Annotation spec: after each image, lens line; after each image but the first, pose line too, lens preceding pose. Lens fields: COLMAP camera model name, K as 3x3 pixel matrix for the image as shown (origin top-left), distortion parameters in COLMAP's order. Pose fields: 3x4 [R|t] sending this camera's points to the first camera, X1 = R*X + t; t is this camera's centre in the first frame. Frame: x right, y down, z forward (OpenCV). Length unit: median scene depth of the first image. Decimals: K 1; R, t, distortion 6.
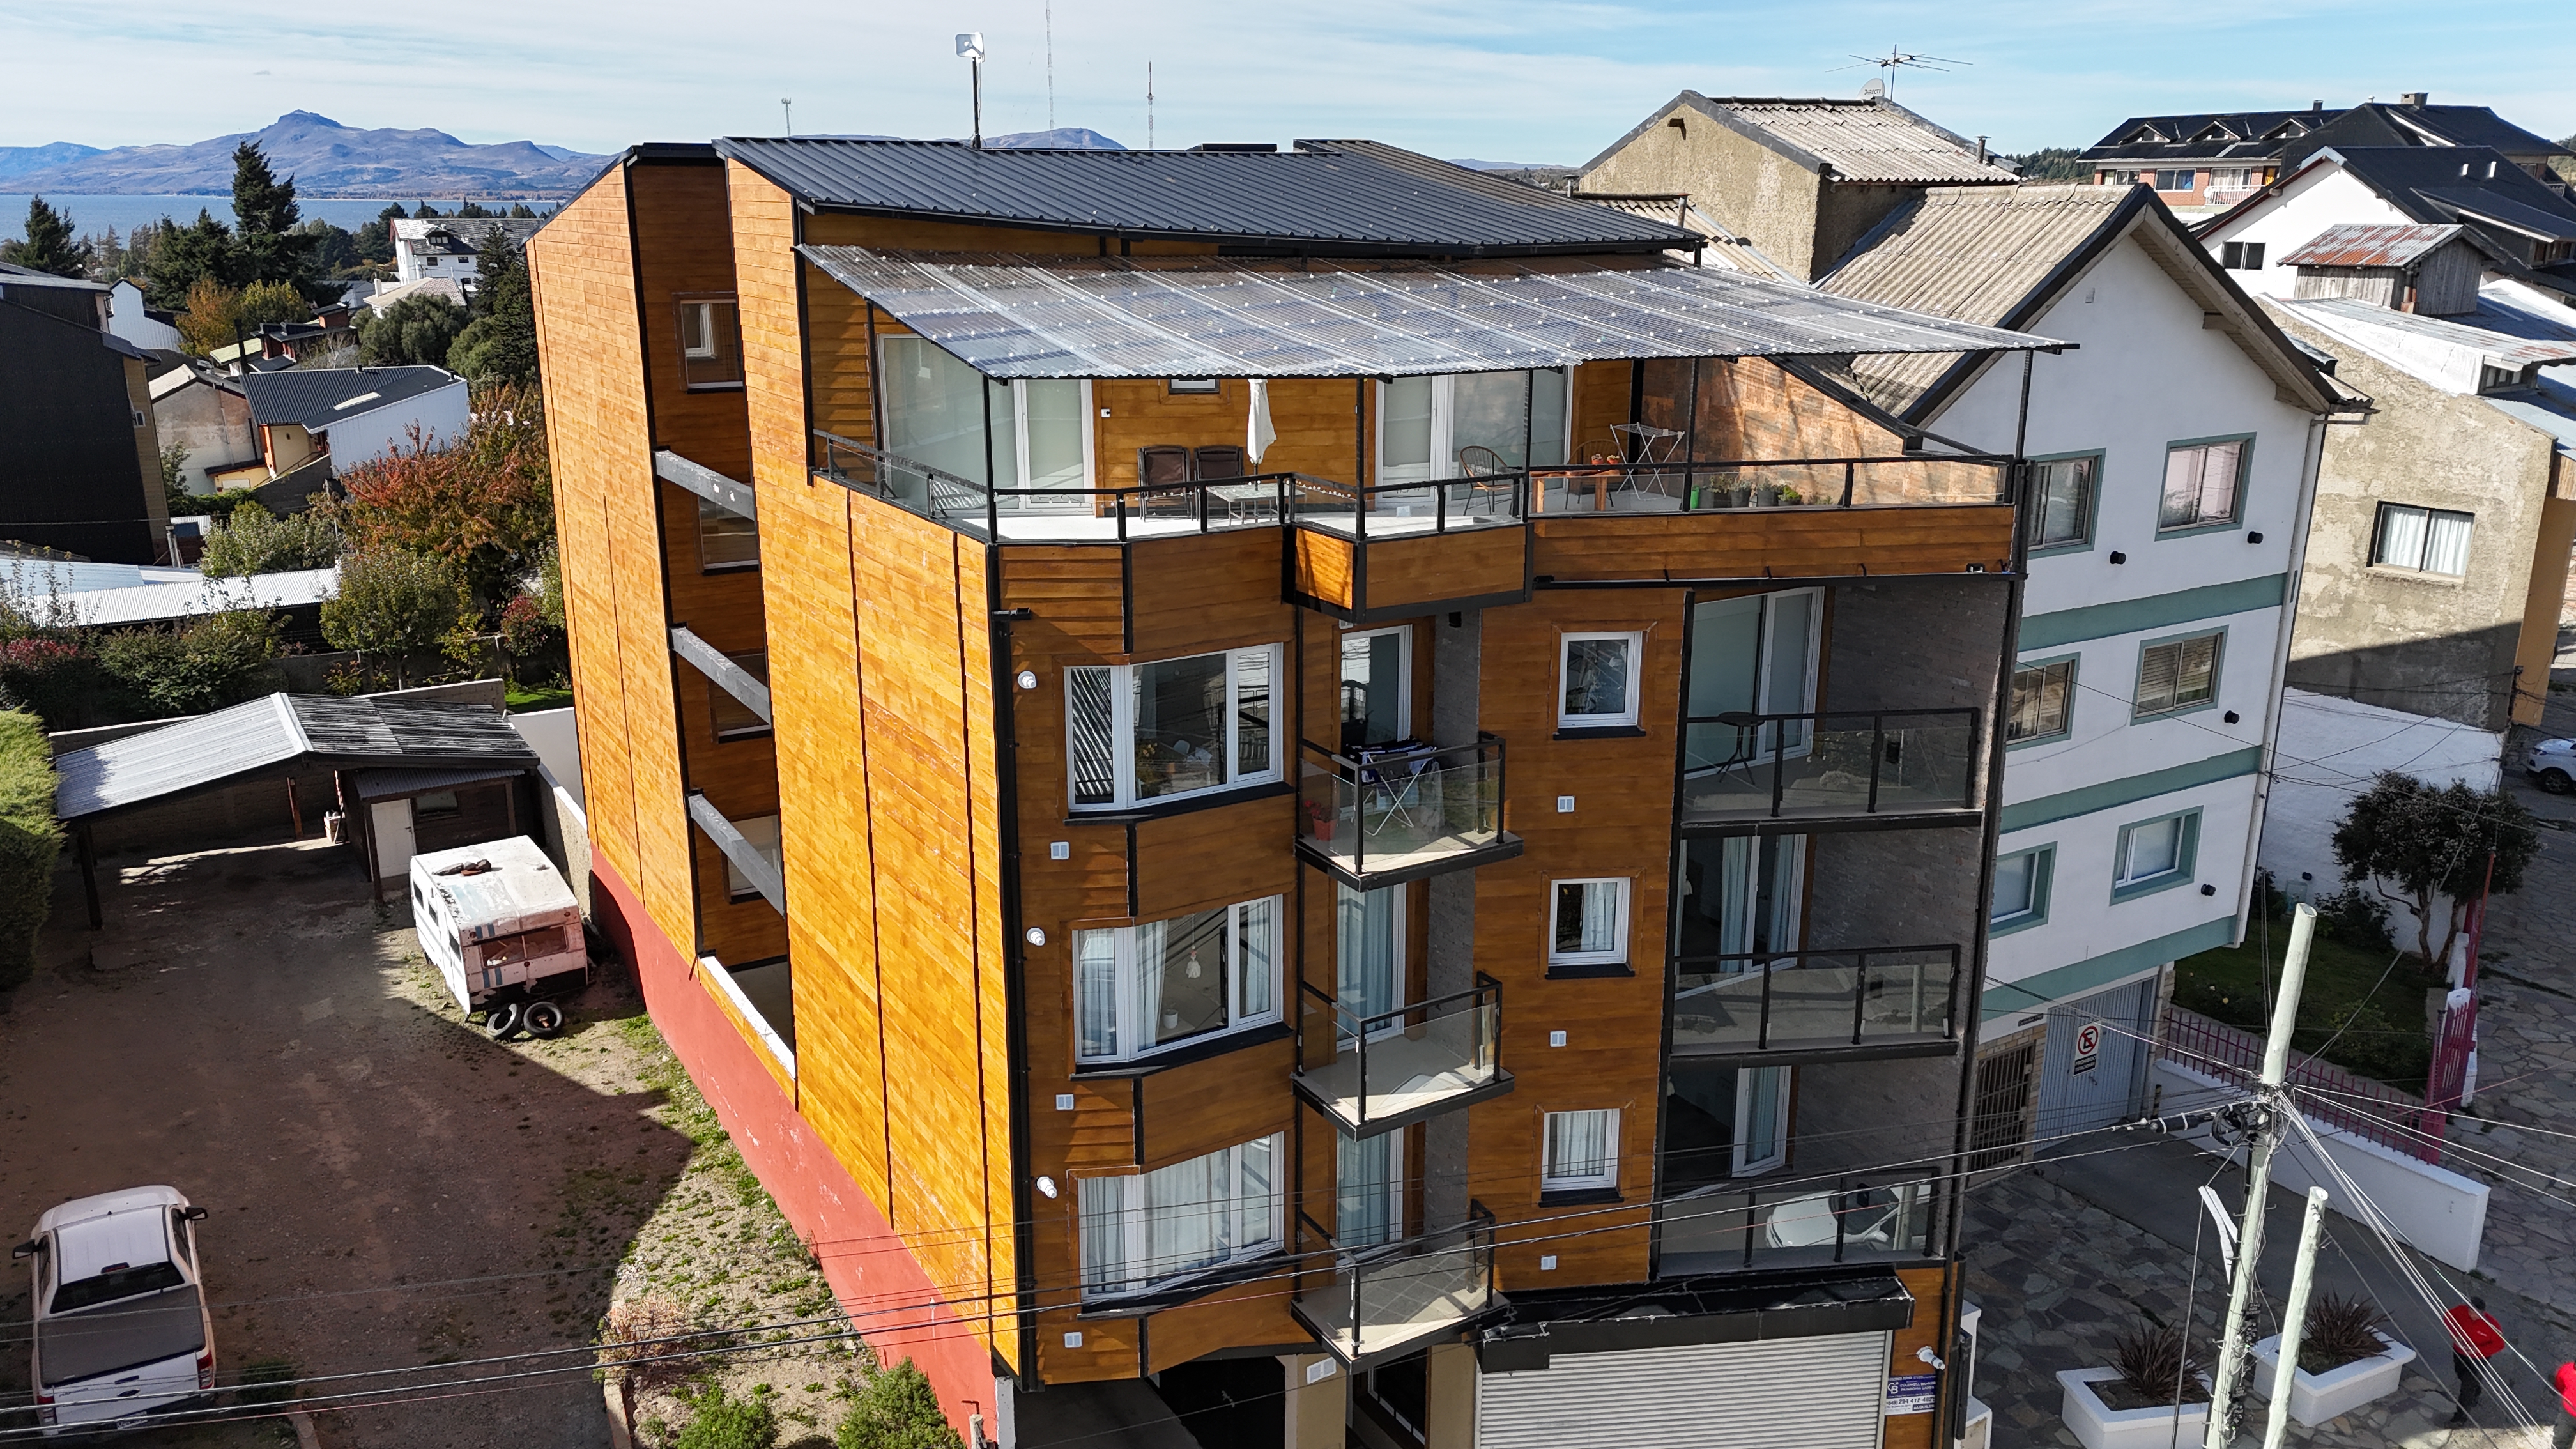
lens RADIAL K [[1881.7, 0, 1291.6], [0, 1881.7, 711.1], [0, 0, 1]] dist [0.074352, -0.059432]
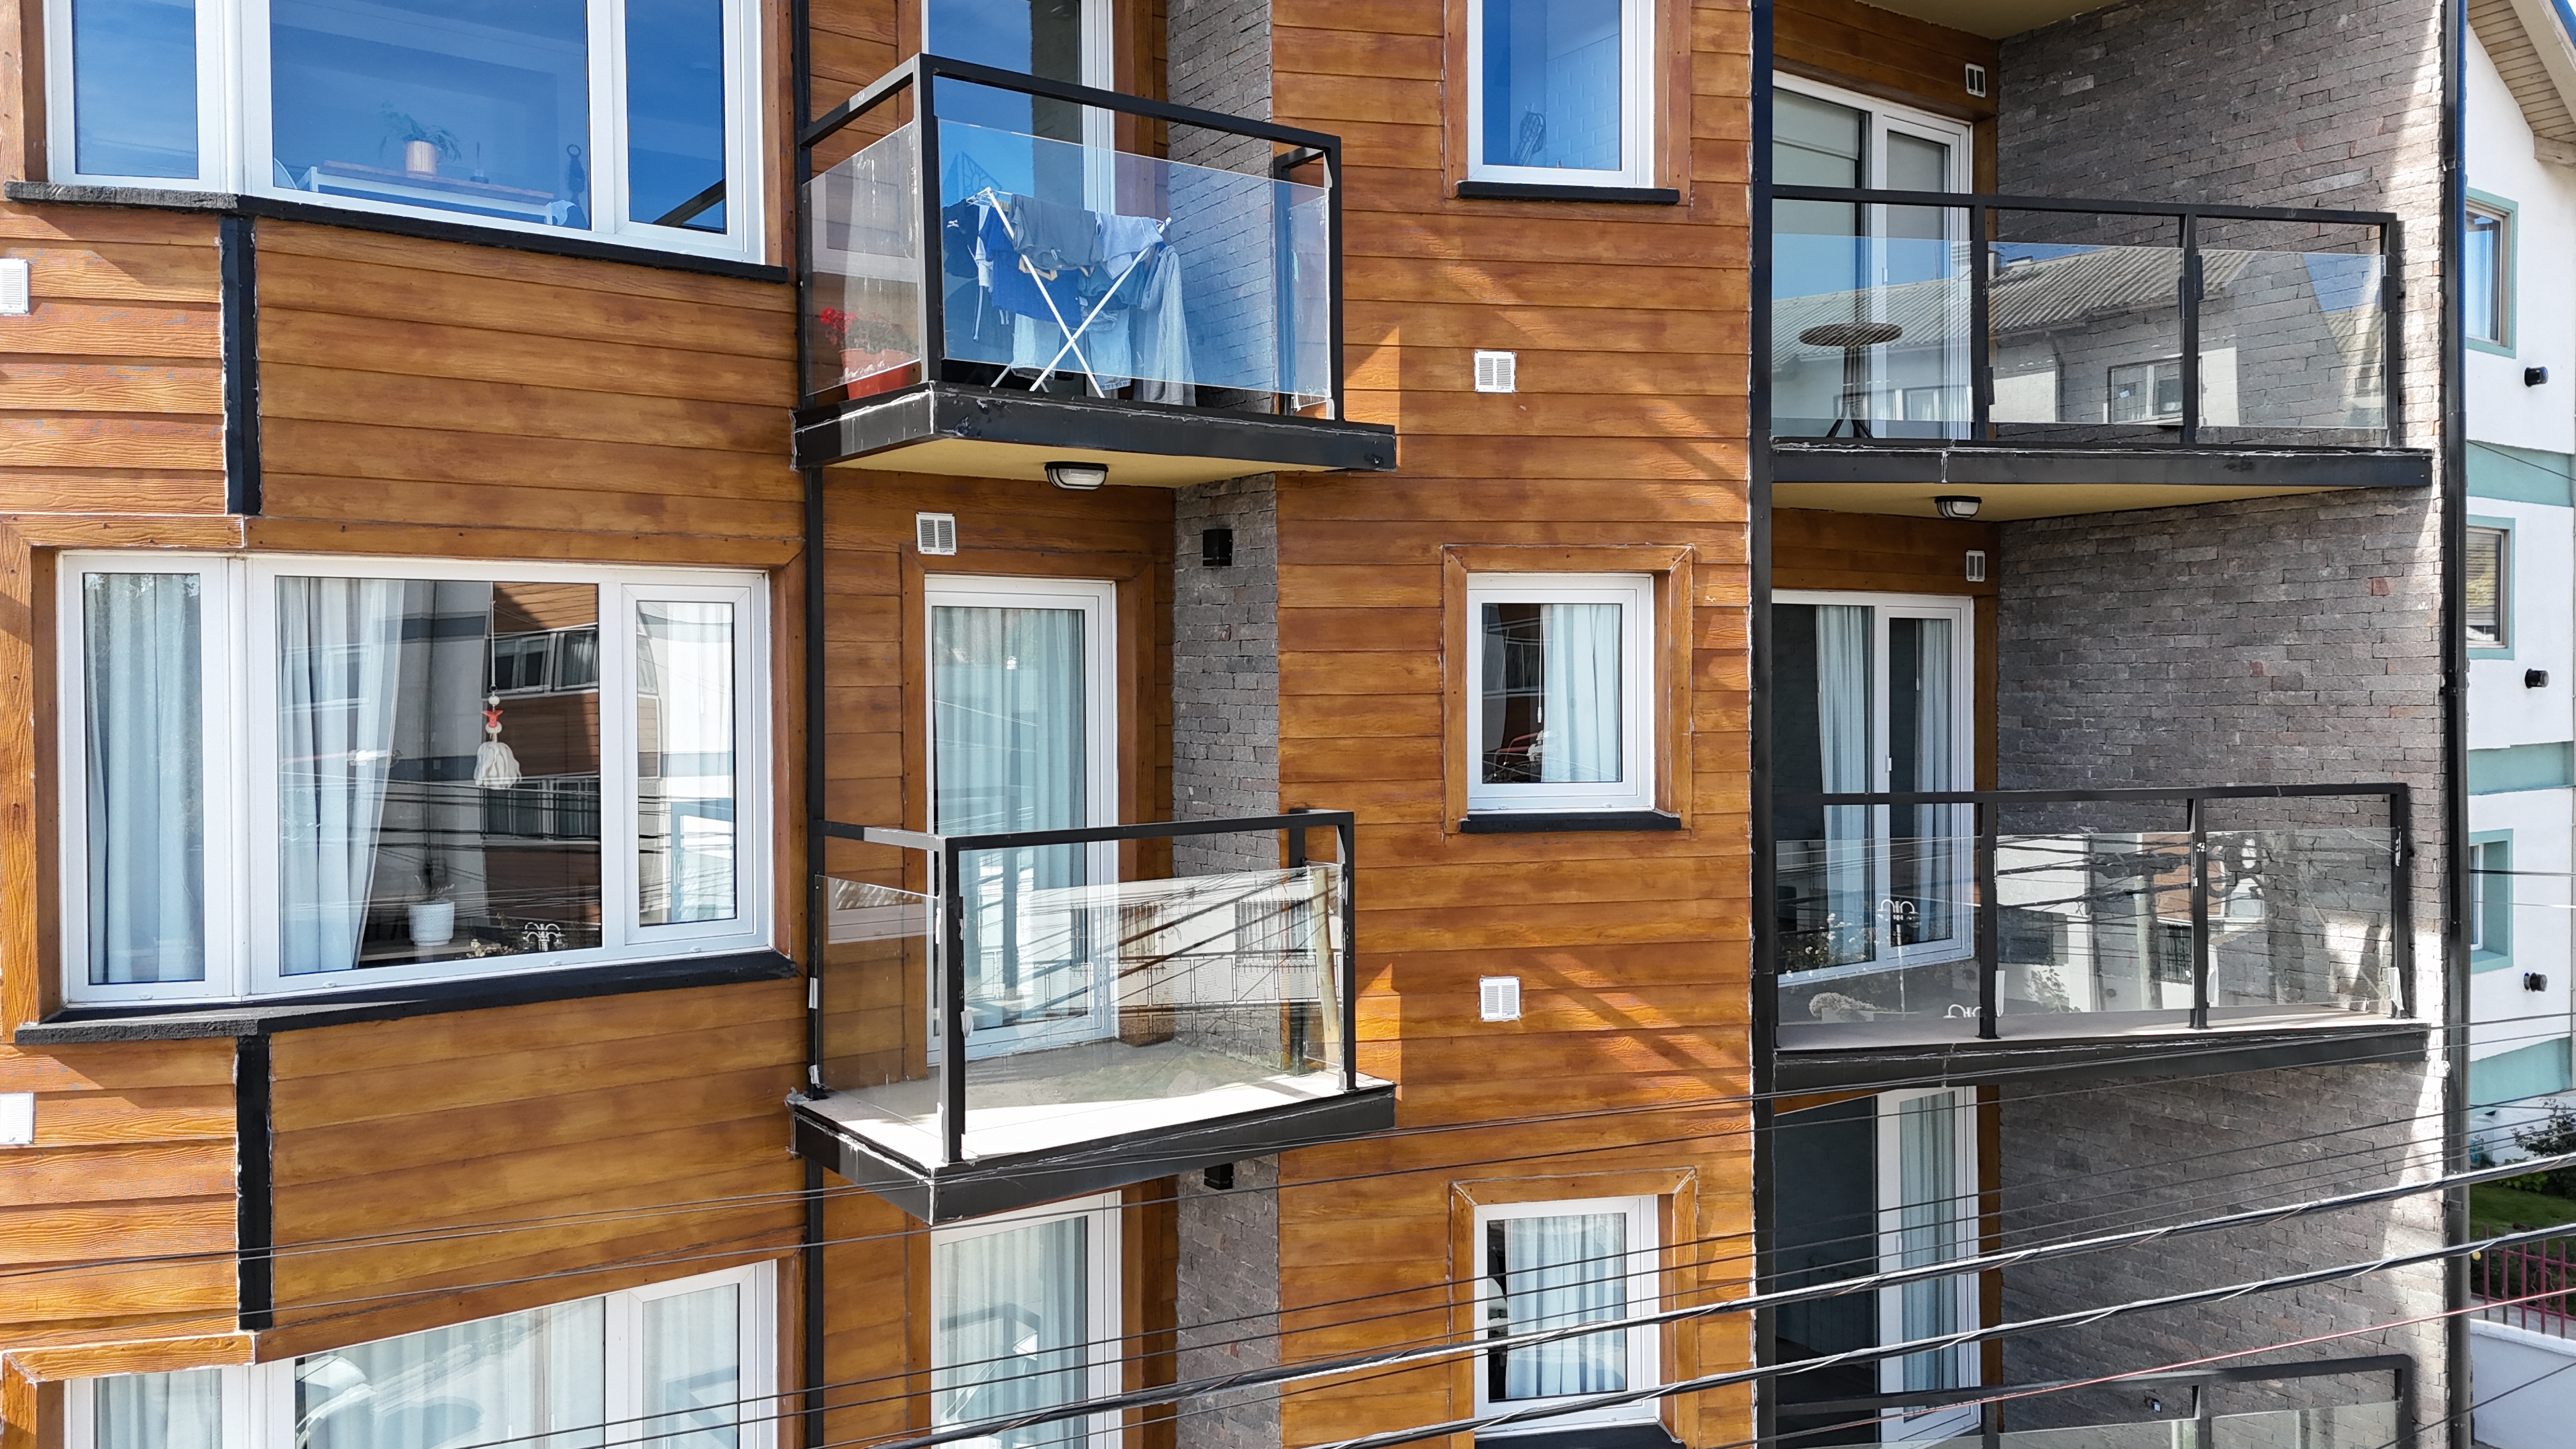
lens RADIAL K [[1893.9, 0, 1289.8], [0, 1893.9, 715.7], [0, 0, 1]] dist [0.036563, -0.008013]
pose [[0.996842, -0.011252, 0.078608, 0.066543], [0.030536, 0.968109, -0.248660, 0.210869], [-0.073303, 0.250276, 0.965396, 0.602360]]
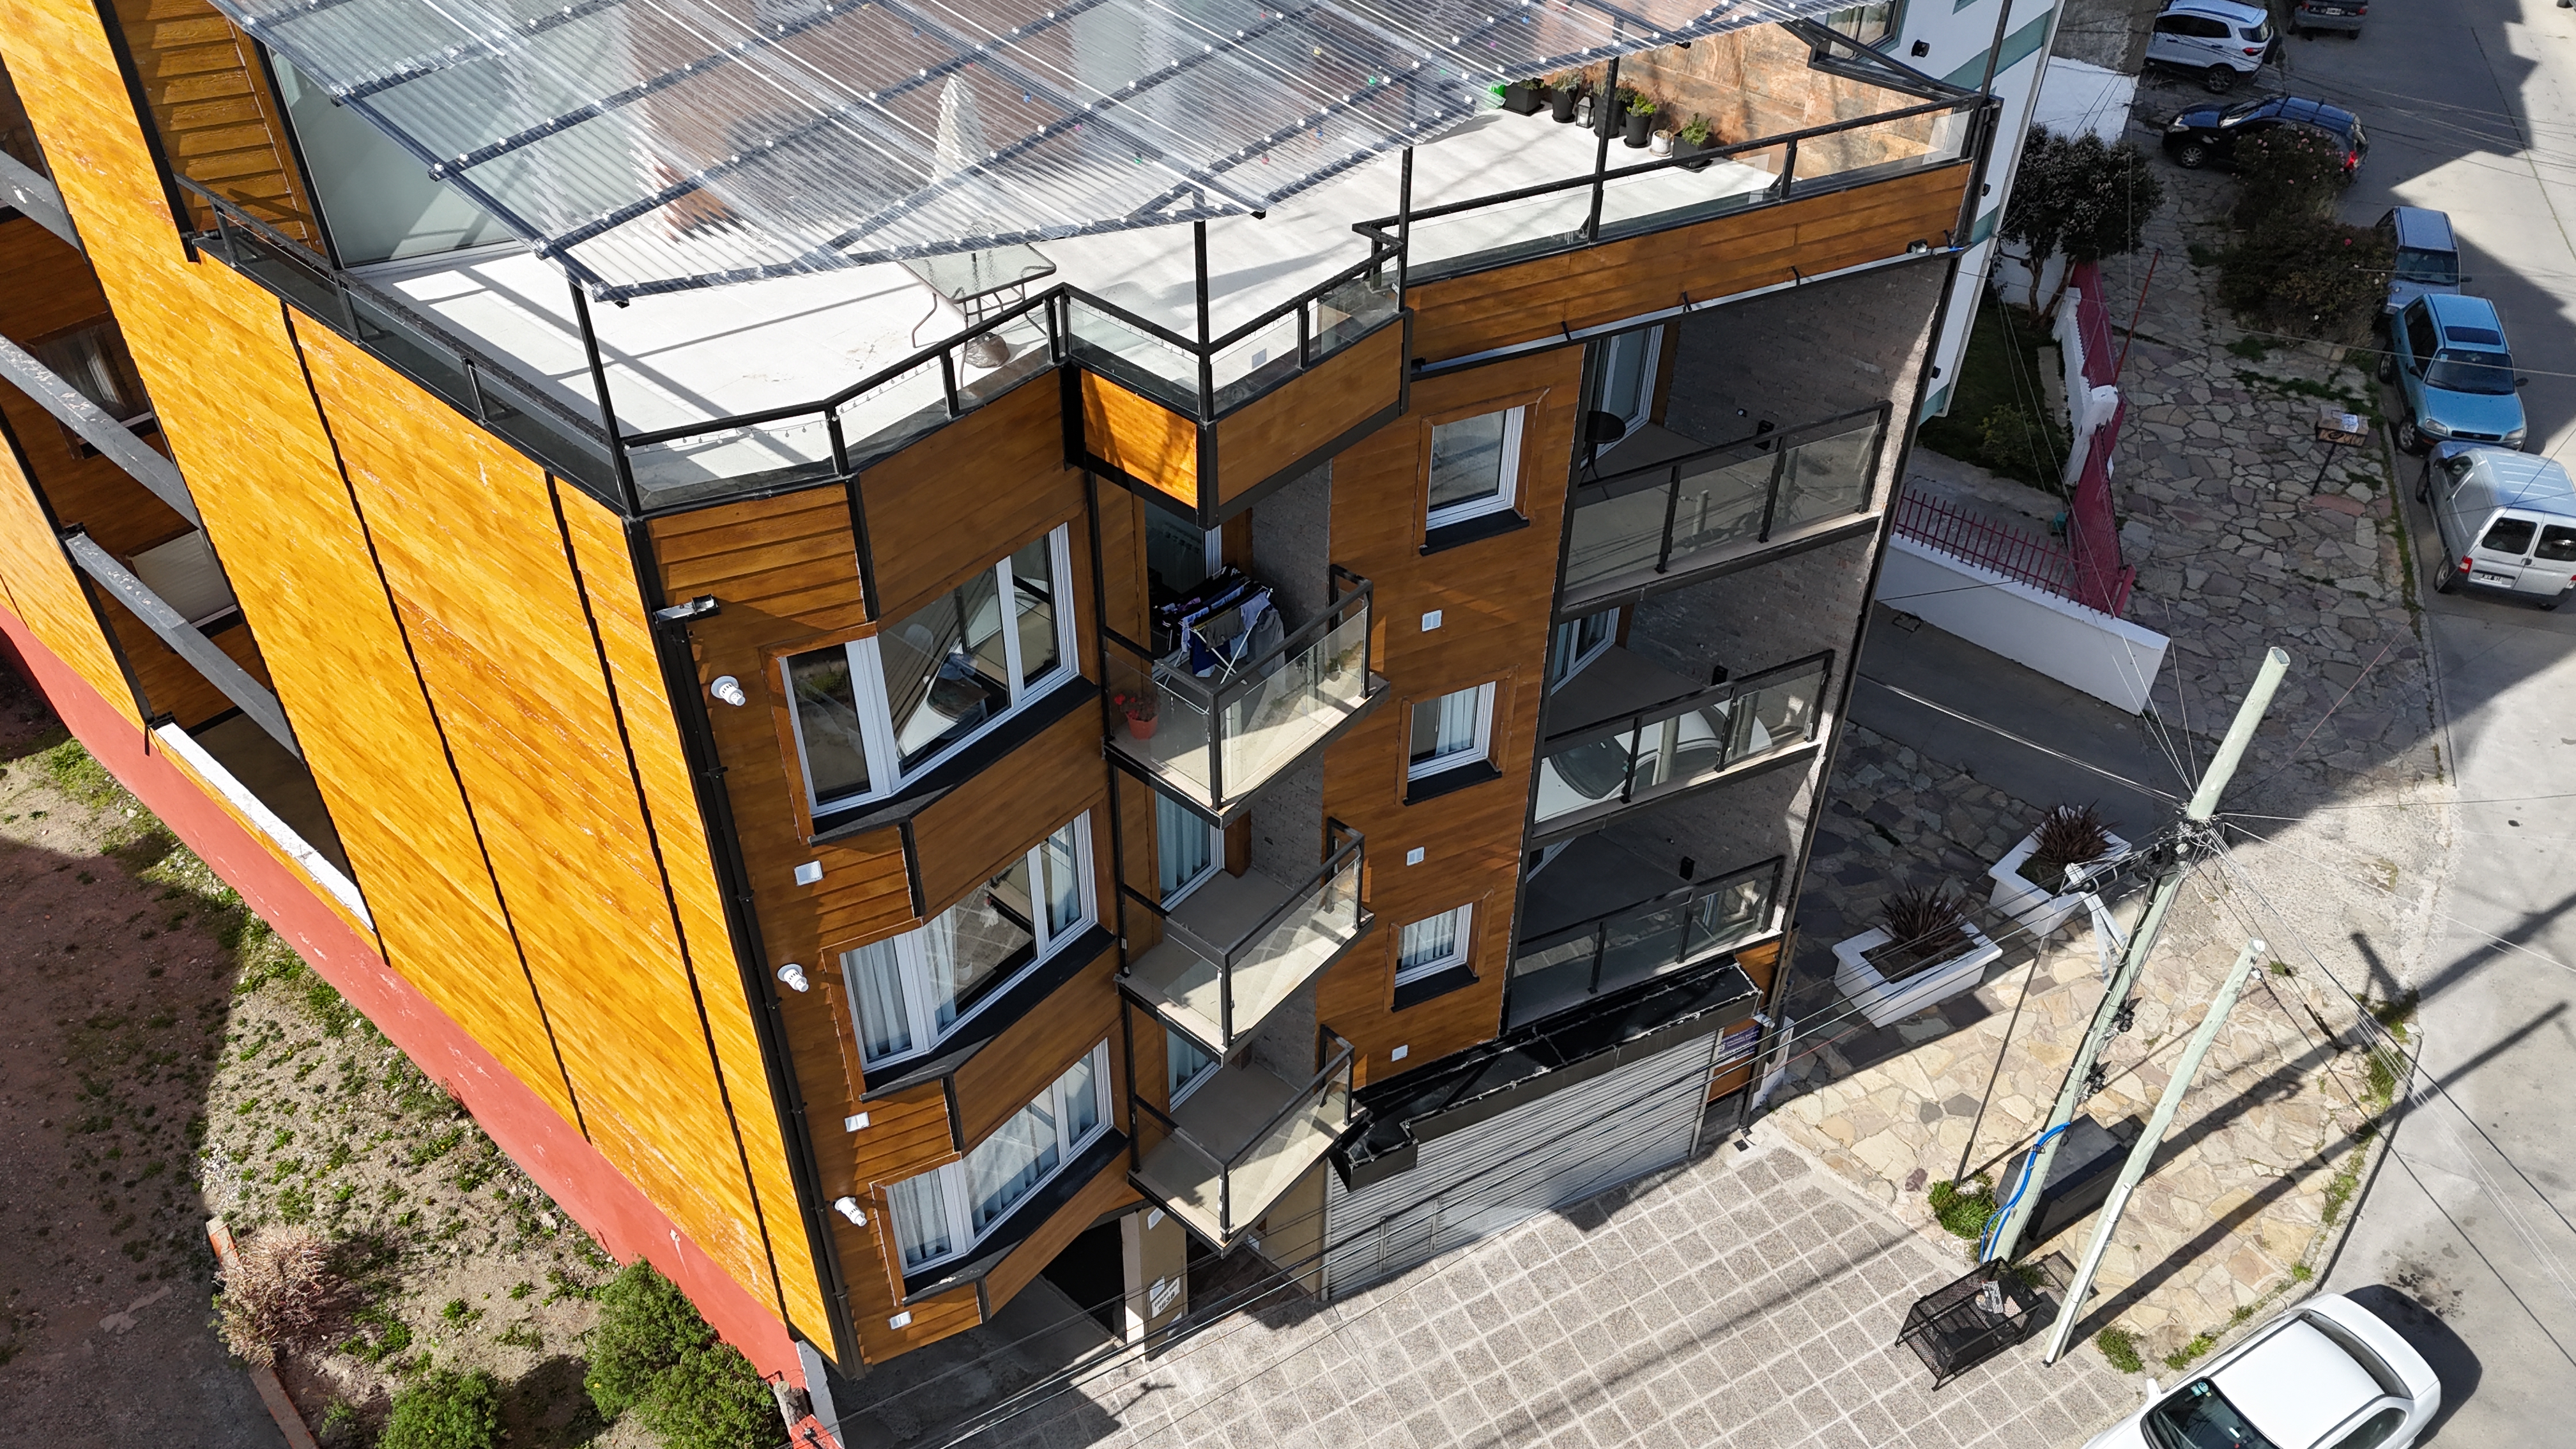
lens RADIAL K [[1881.7, 0, 1291.6], [0, 1881.7, 711.1], [0, 0, 1]] dist [0.074352, -0.059432]
pose [[0.952016, -0.188473, 0.241130, -0.098123], [0.072696, 0.904591, 0.420036, -0.234900], [-0.297289, -0.382352, 0.874886, 0.311588]]
